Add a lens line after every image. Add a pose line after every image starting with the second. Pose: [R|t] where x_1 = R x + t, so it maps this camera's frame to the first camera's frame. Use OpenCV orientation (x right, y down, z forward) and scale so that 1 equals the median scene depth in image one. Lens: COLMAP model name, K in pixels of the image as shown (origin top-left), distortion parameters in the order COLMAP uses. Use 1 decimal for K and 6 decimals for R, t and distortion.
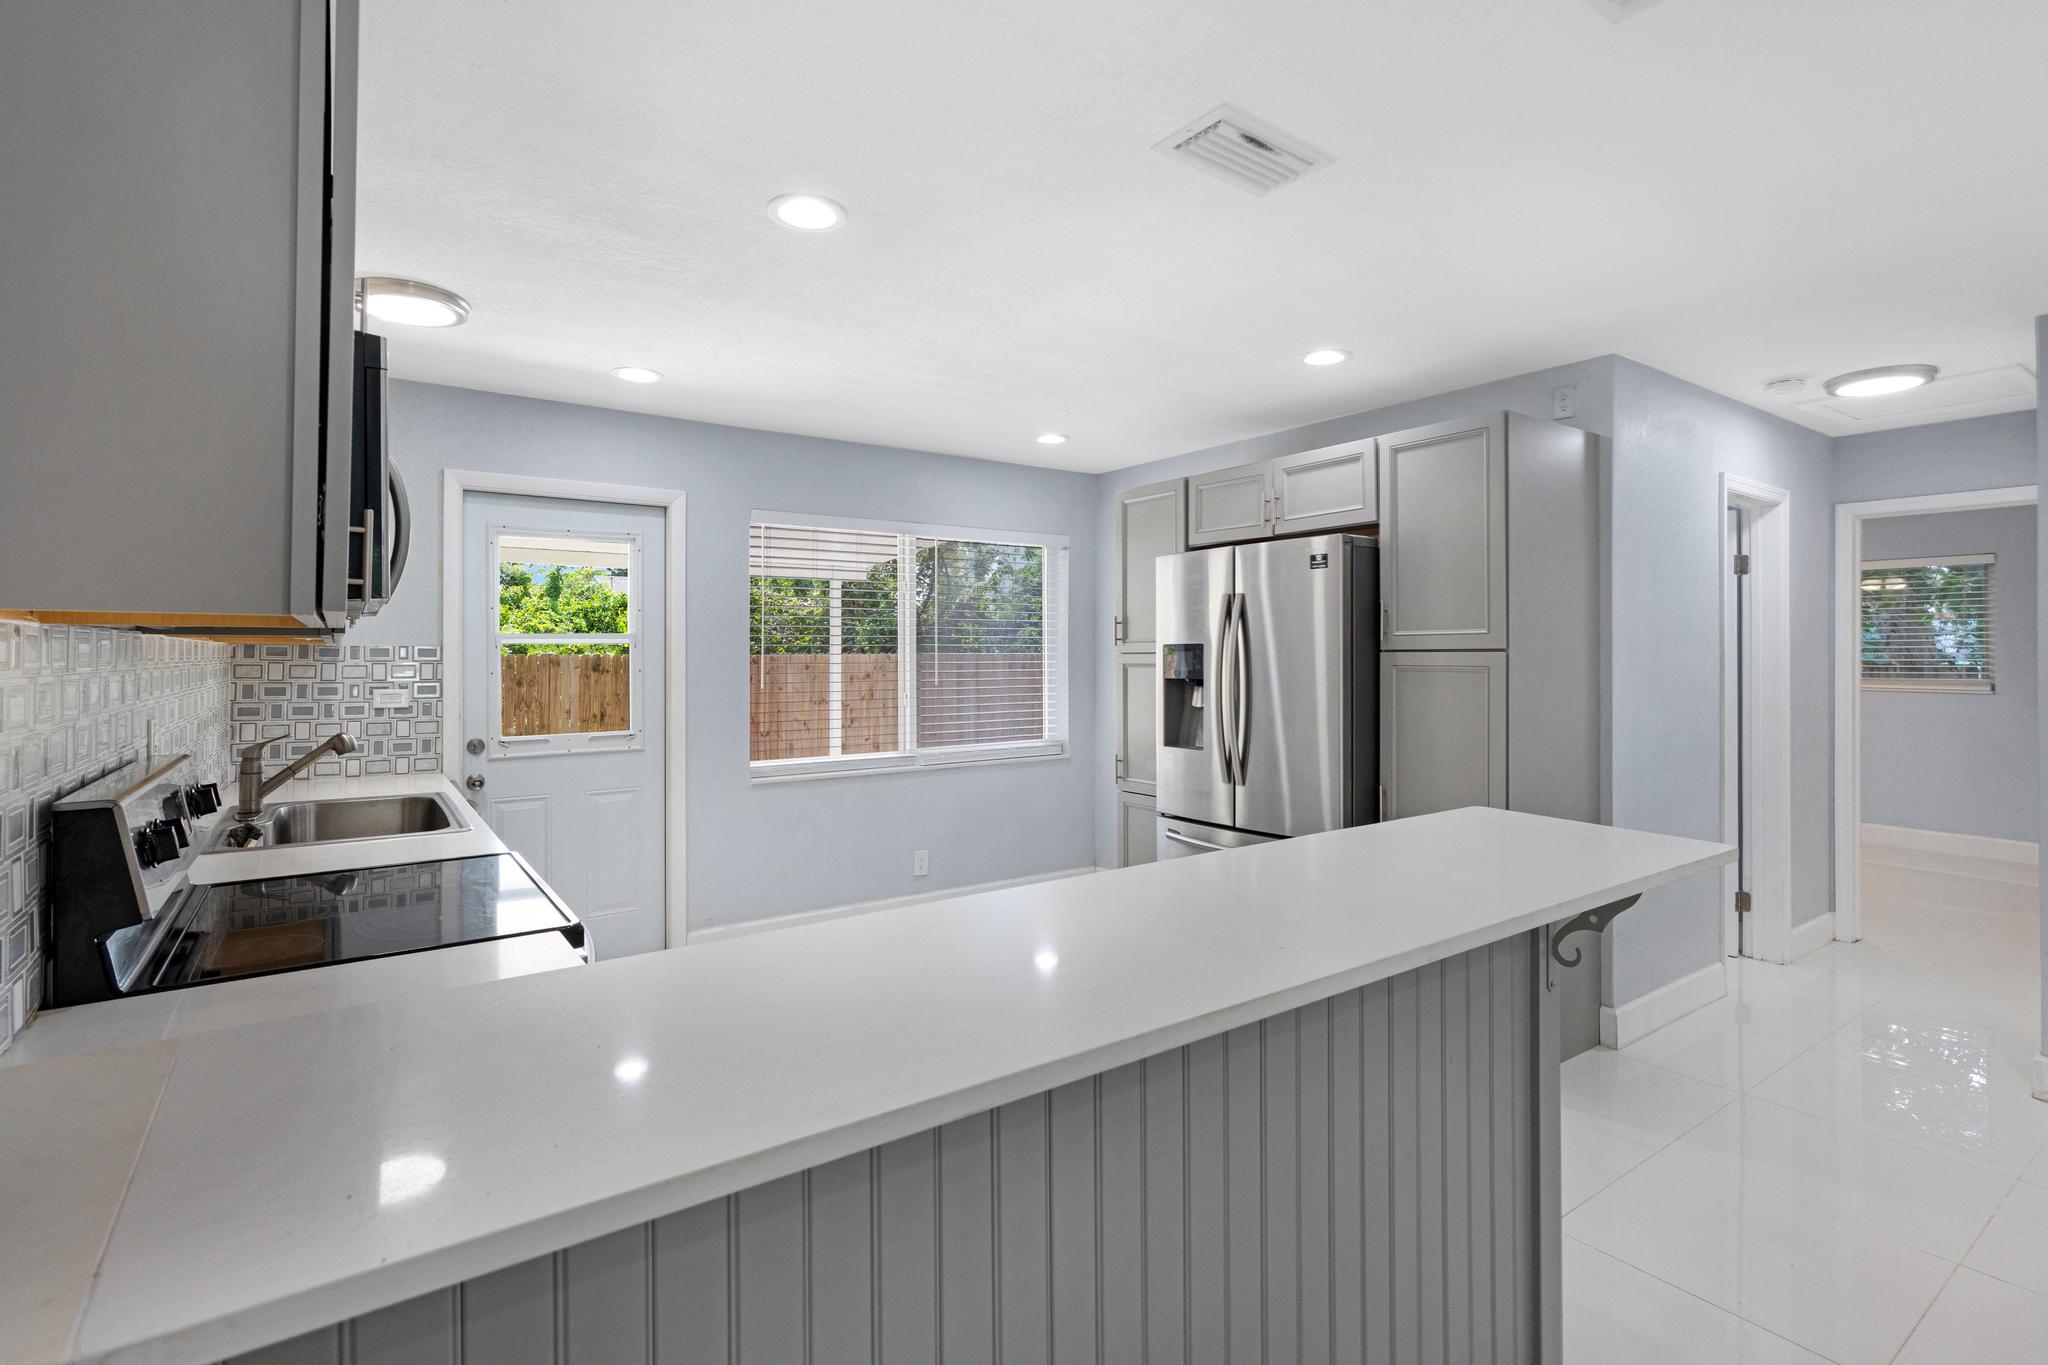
lens RADIAL K [[971.1, 0, 1028.5], [0, 971.1, 671.6], [0, 0, 1]] dist [-0.003174, -0.000384]
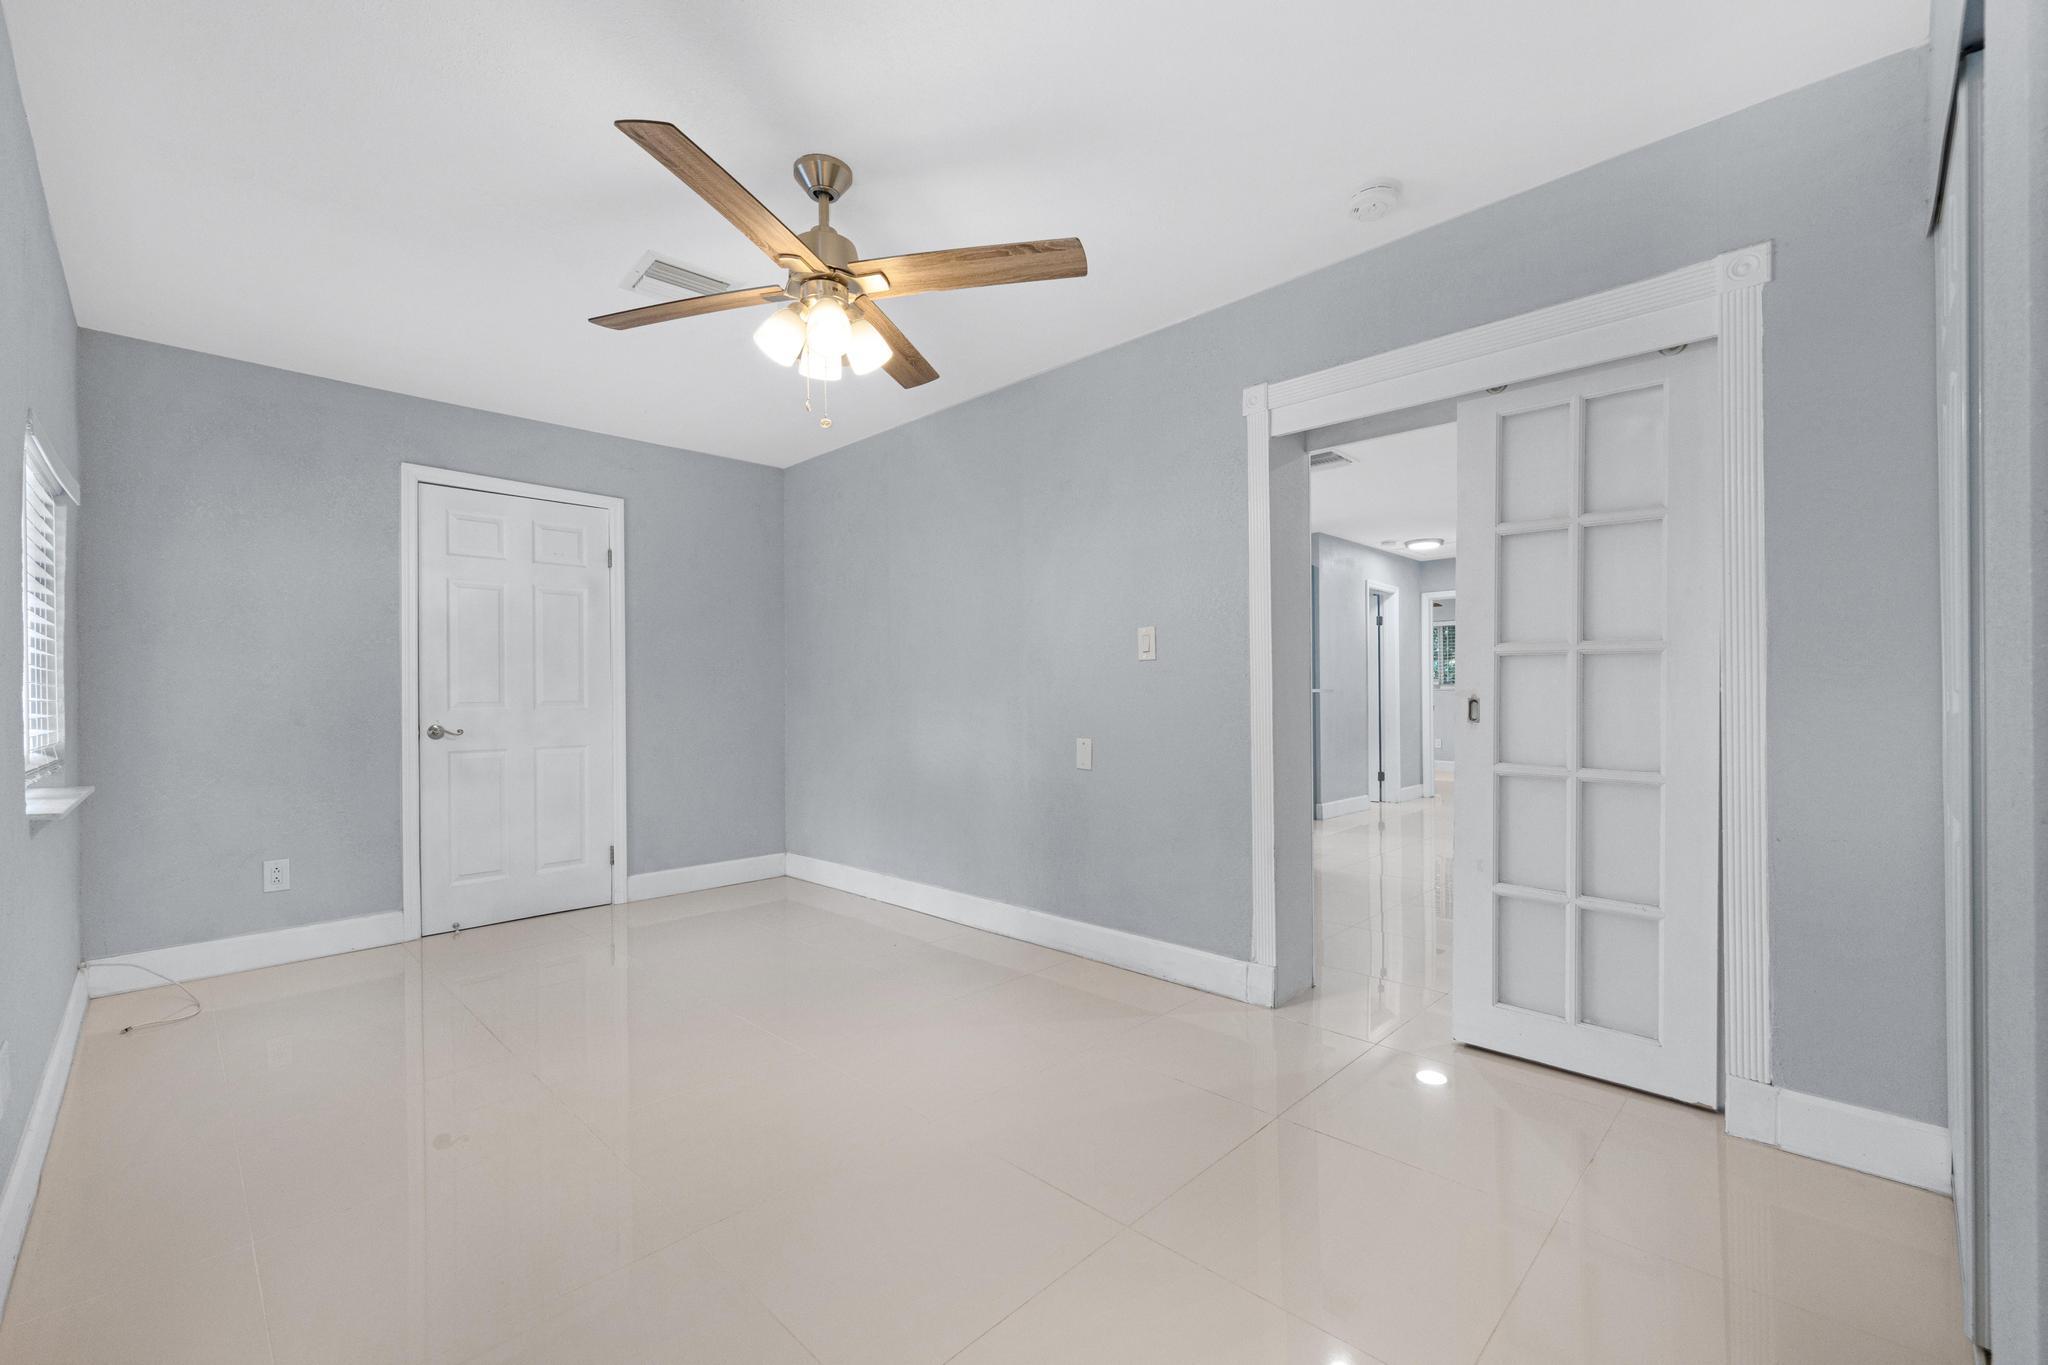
lens RADIAL K [[840.7, 0, 1020.7], [0, 840.7, 693.5], [0, 0, 1]] dist [-0.000042, 0.000064]
pose [[0.985460, 0.004620, 0.169846, -0.372627], [-0.000230, 0.999666, -0.025855, 0.101890], [-0.169909, 0.025440, 0.985131, -0.713097]]
